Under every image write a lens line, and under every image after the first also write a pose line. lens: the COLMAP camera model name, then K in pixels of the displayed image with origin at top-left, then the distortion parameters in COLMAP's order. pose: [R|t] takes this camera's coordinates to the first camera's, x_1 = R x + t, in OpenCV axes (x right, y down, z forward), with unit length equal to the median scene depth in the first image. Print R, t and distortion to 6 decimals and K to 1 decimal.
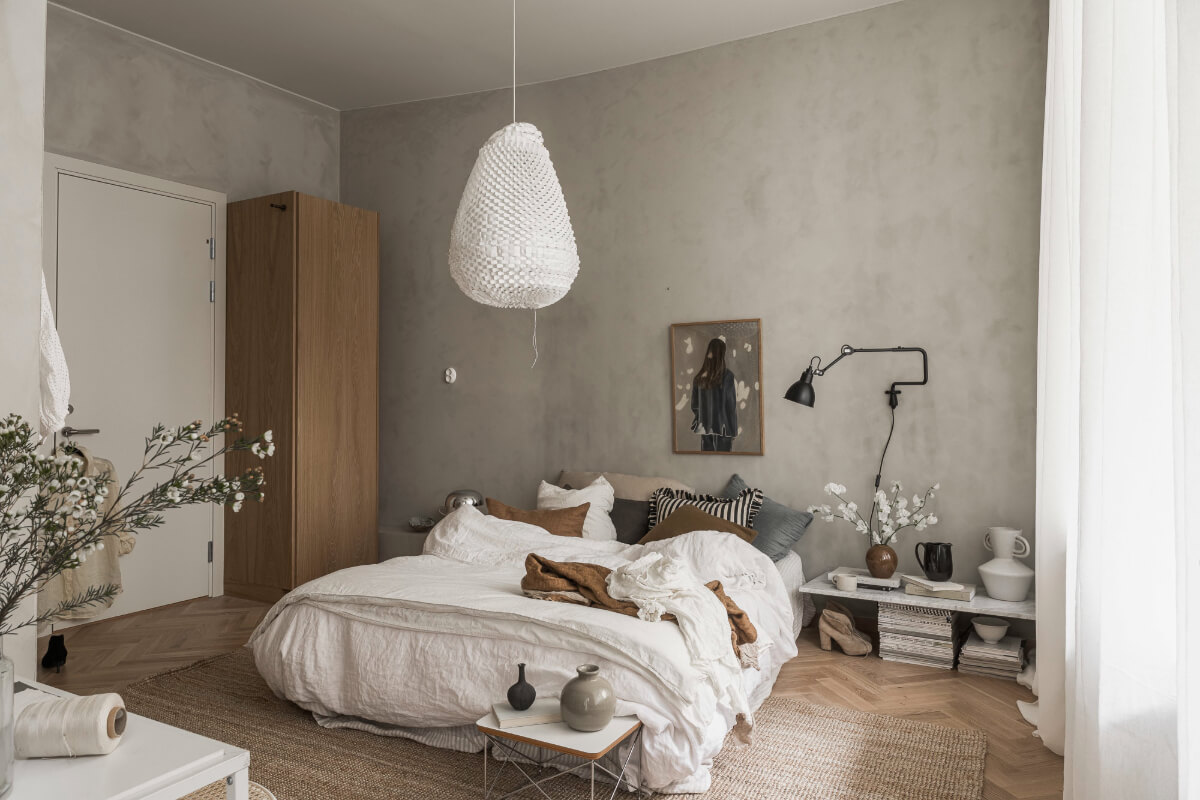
lens RADIAL K [[830.2, 0, 598.8], [0, 830.2, 371.7], [0, 0, 1]] dist [0.005031, 0.001205]
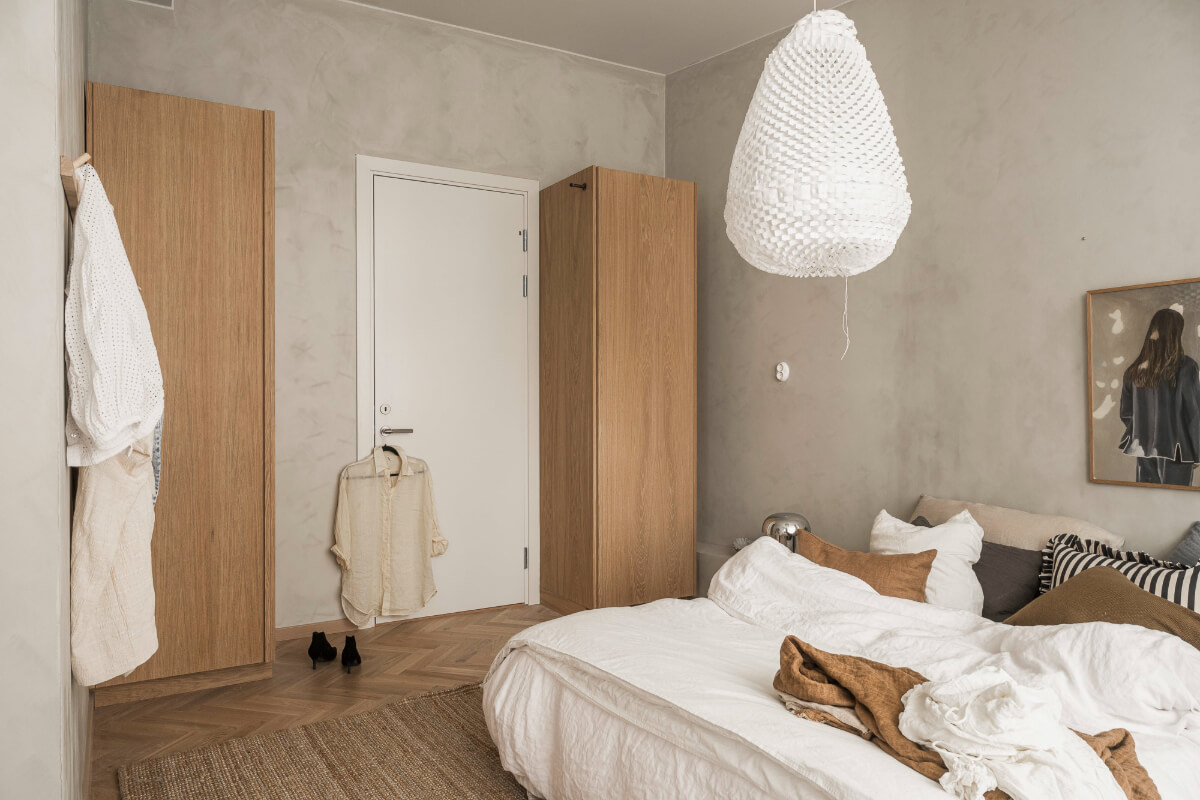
lens RADIAL K [[810.7, 0, 603.6], [0, 810.7, 403.0], [0, 0, 1]] dist [-0.001773, 0.001667]
pose [[0.873738, 0.007226, -0.486344, 0.079335], [0.012211, 0.999249, 0.036783, 0.005434], [0.486244, -0.038077, 0.872993, 0.284793]]
